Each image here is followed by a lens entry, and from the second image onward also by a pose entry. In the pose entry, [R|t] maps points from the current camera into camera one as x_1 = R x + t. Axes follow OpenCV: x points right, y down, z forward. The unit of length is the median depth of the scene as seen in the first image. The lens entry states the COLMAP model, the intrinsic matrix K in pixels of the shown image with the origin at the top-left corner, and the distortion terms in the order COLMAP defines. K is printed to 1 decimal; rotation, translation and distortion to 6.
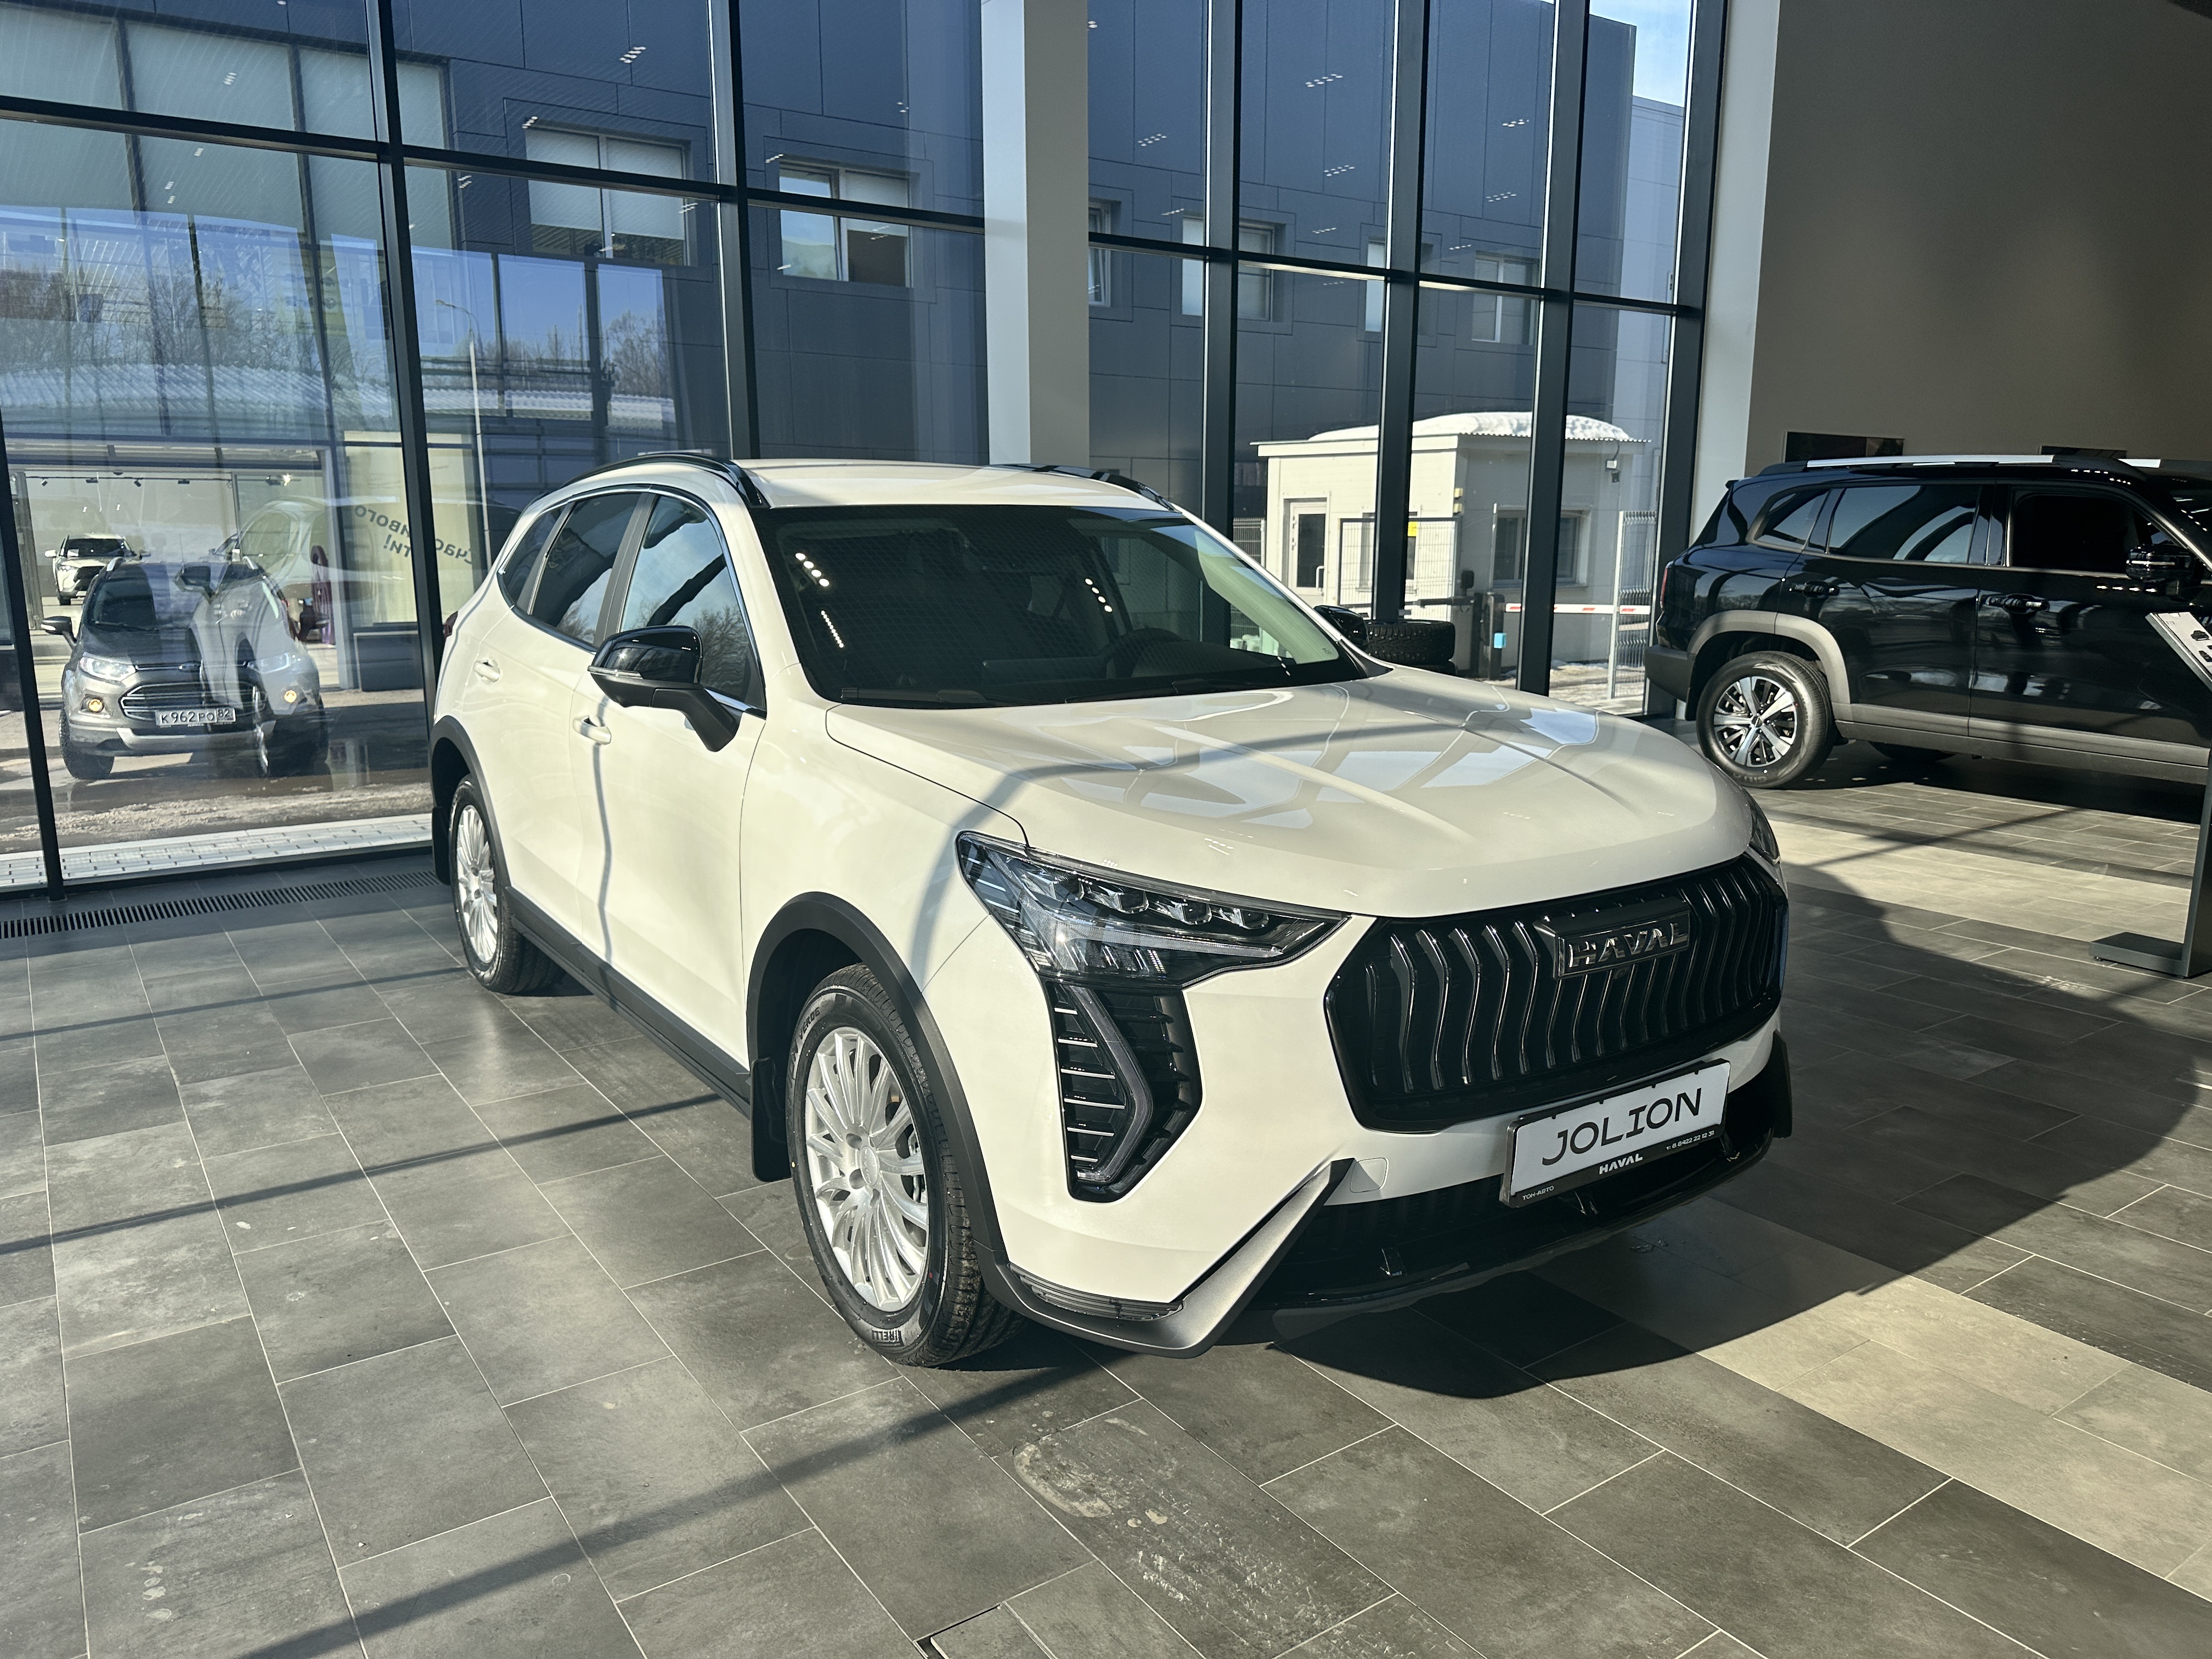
lens RADIAL K [[1575.7, 0, 1094.7], [0, 1575.7, 833.9], [0, 0, 1]] dist [0.054509, -0.051101]
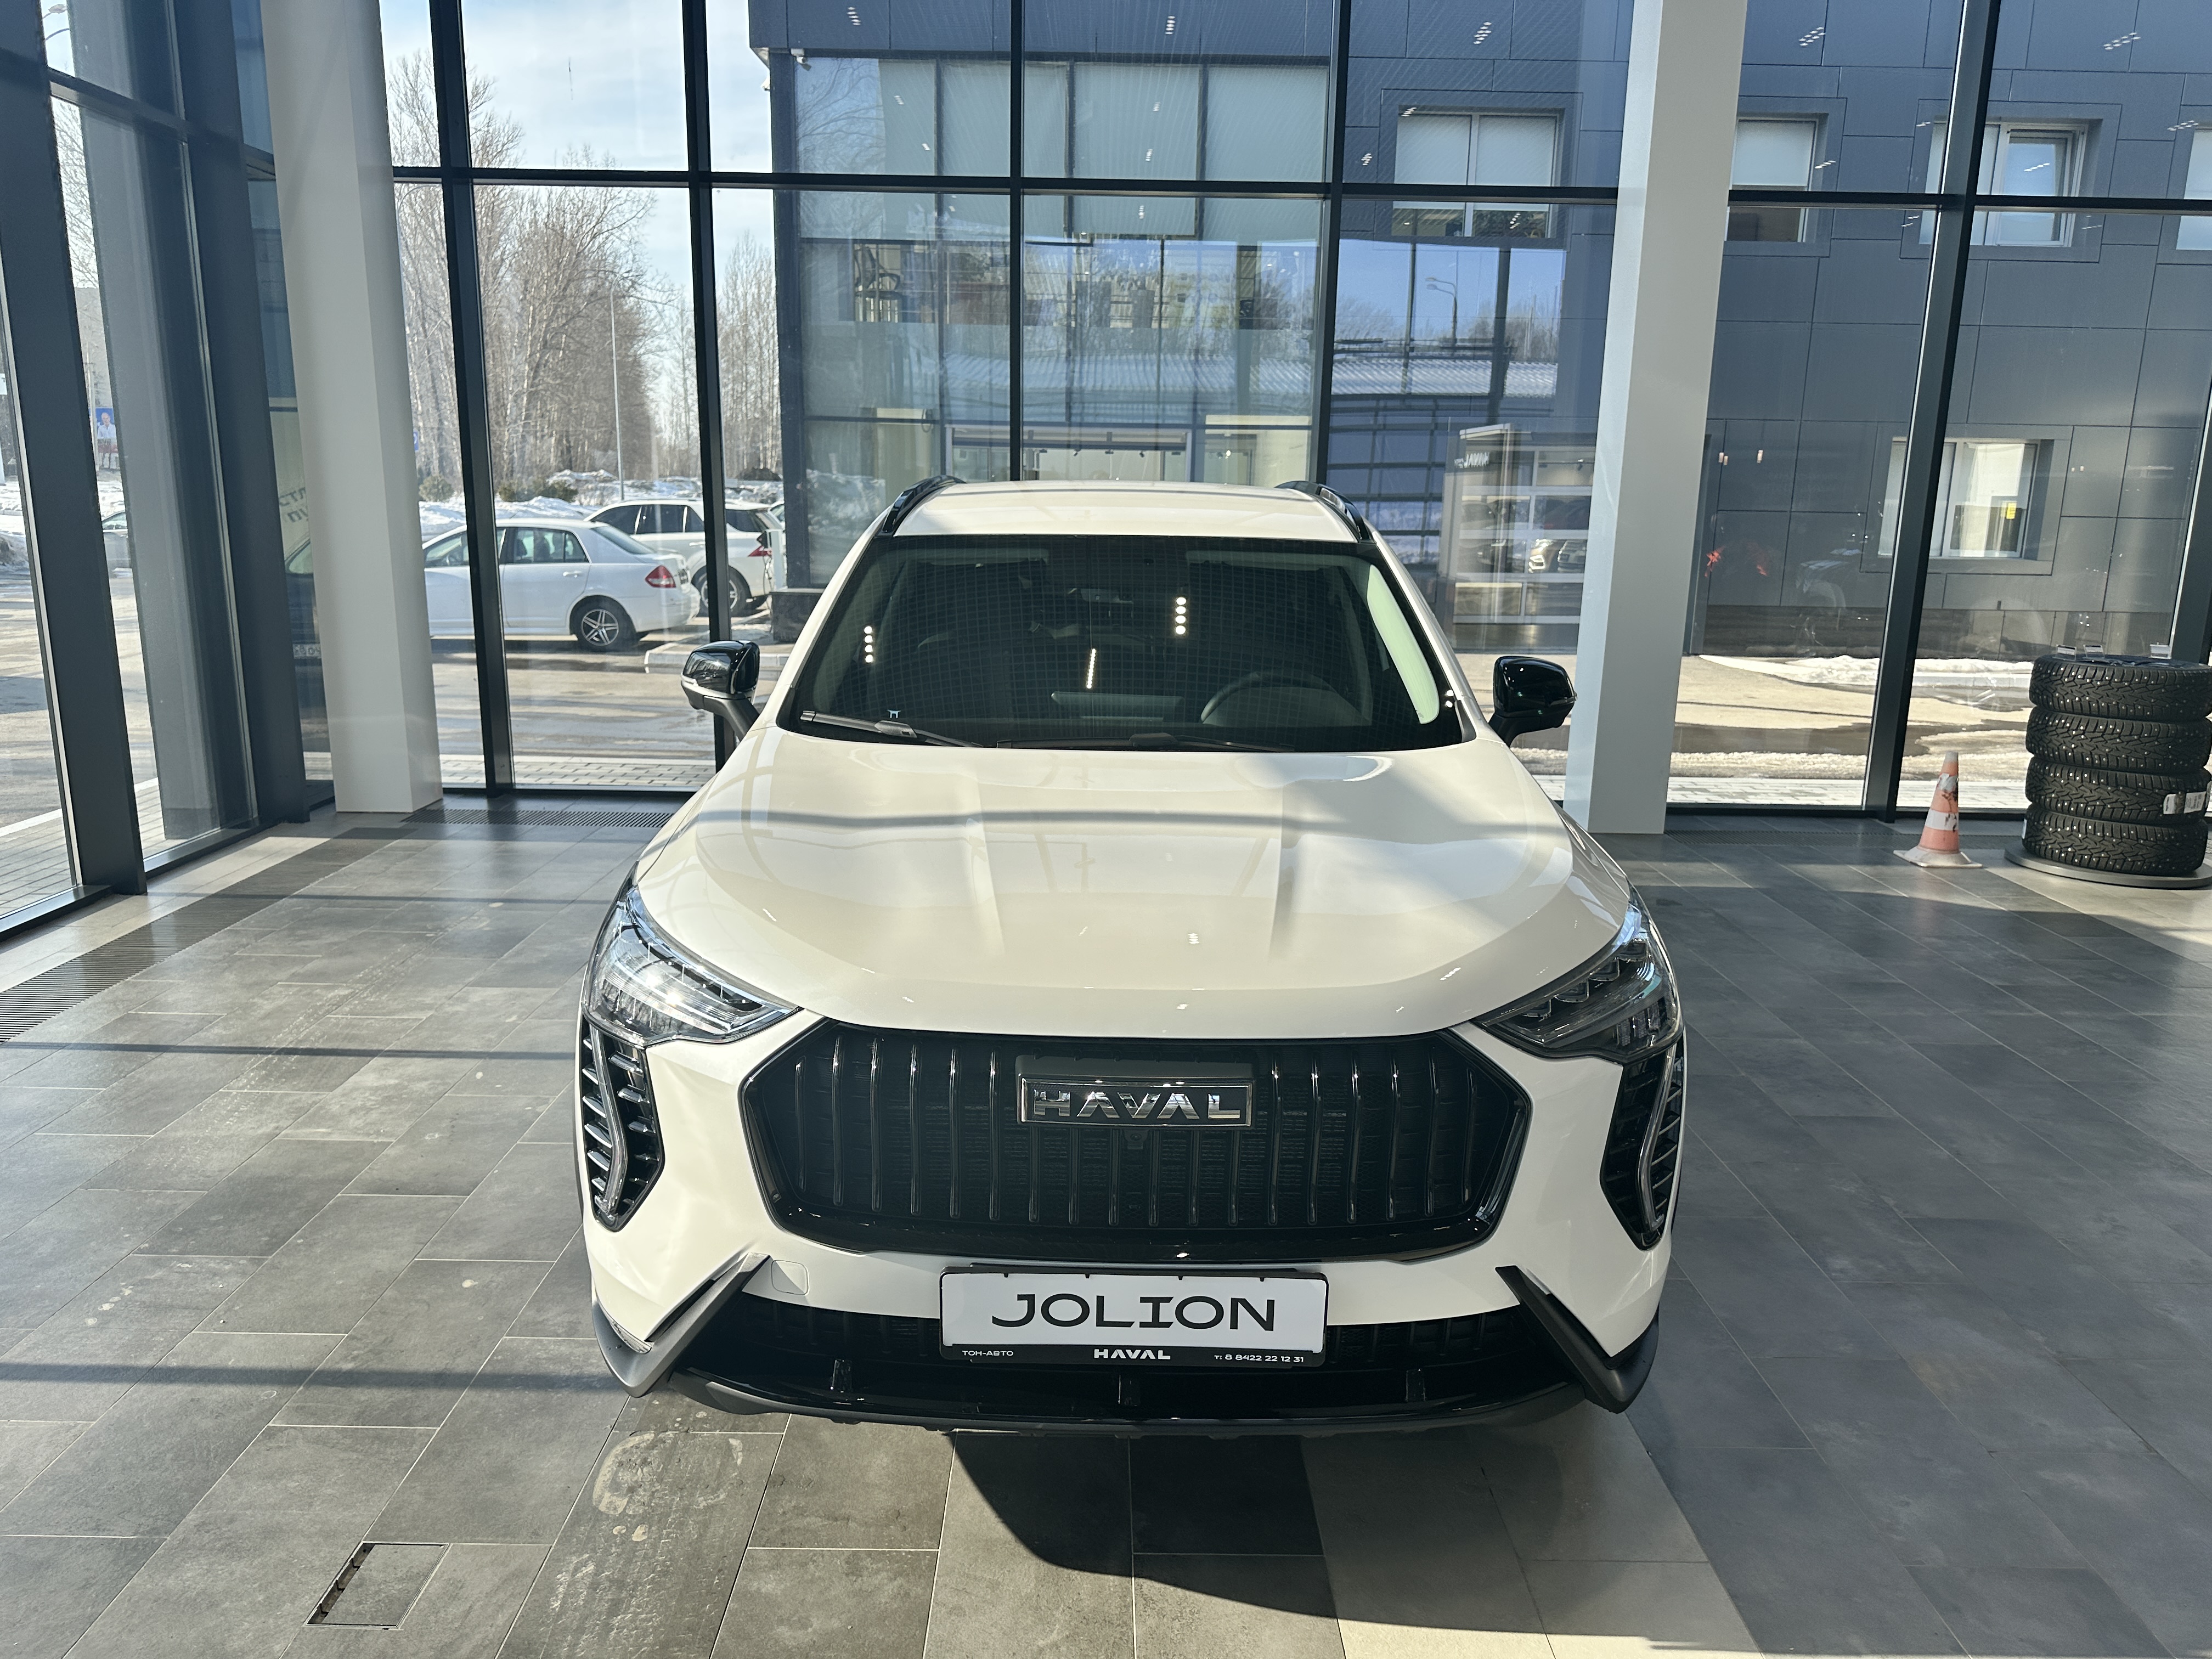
lens RADIAL K [[1575.7, 0, 1111.5], [0, 1575.7, 849.5], [0, 0, 1]] dist [0.054509, -0.051101]
pose [[0.821475, 0.146407, -0.551130, 1.331590], [-0.129234, 0.989131, 0.070134, -0.217296], [0.555408, 0.013612, 0.831467, 0.476938]]
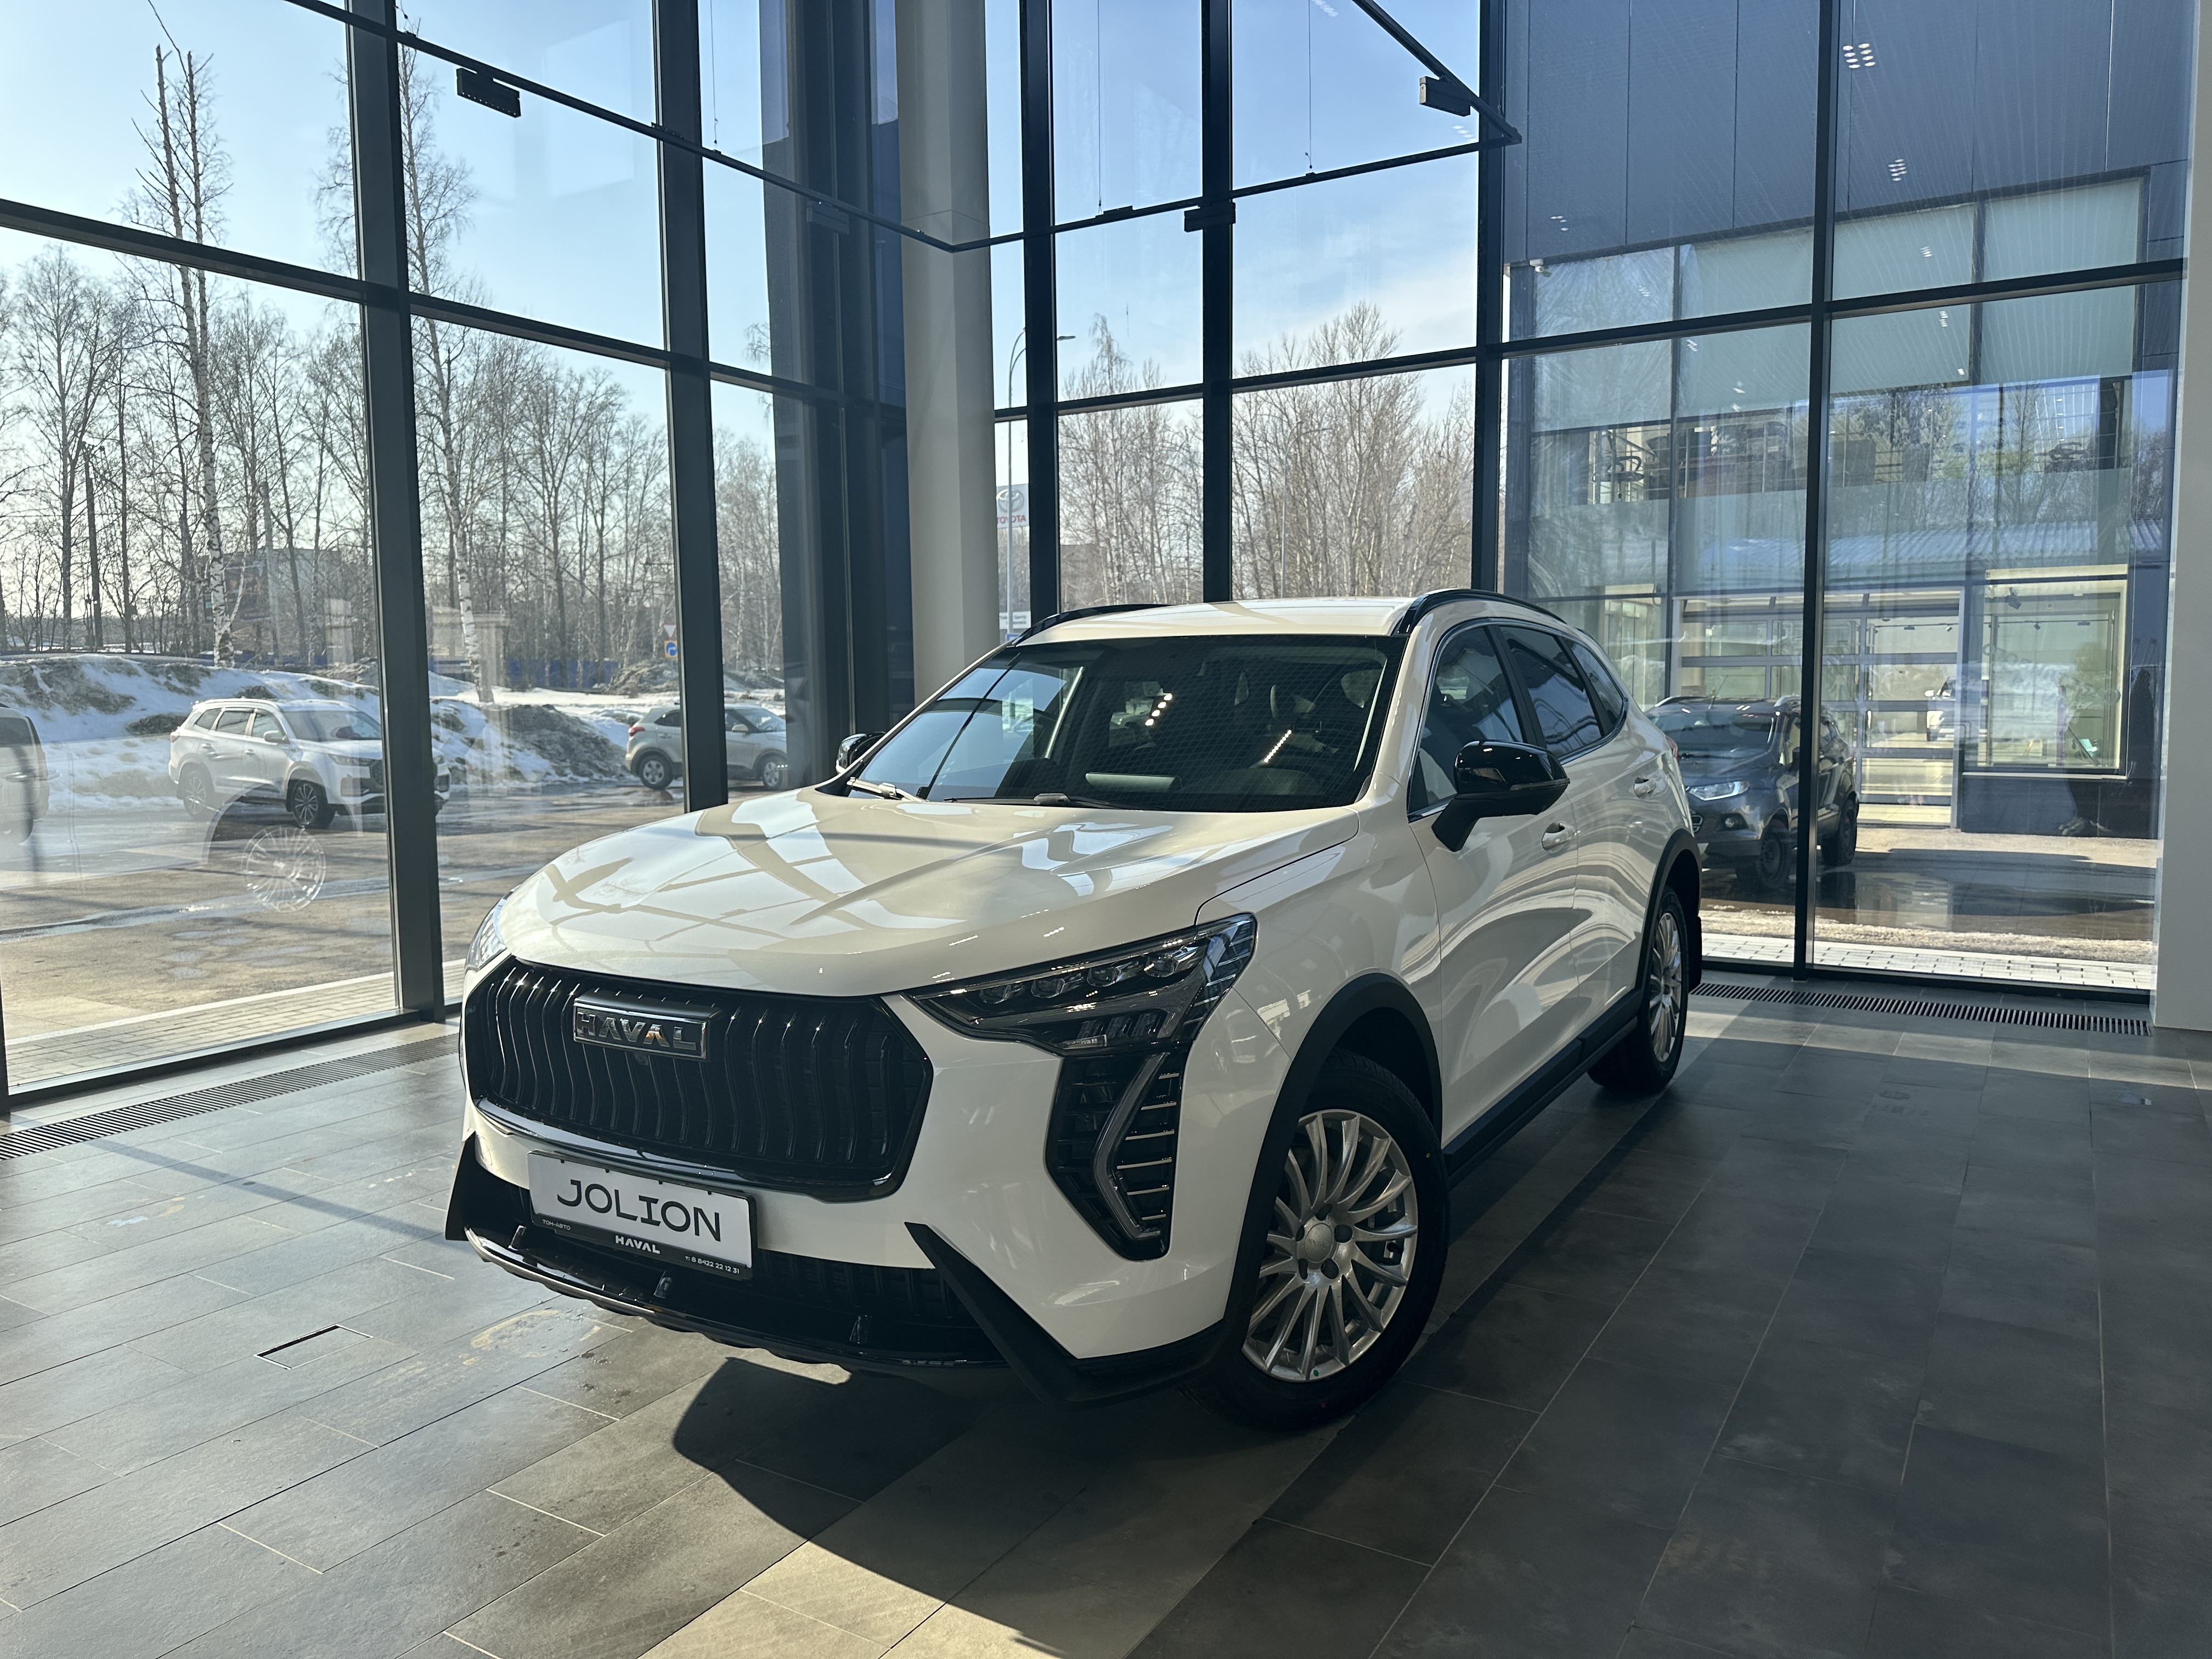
lens RADIAL K [[1575.7, 0, 1106.7], [0, 1575.7, 827.6], [0, 0, 1]] dist [0.054509, -0.051101]
pose [[0.394889, 0.081542, -0.915103, 2.440389], [-0.165259, 0.986111, 0.016556, -0.232316], [0.903743, 0.144691, 0.402880, 1.435973]]
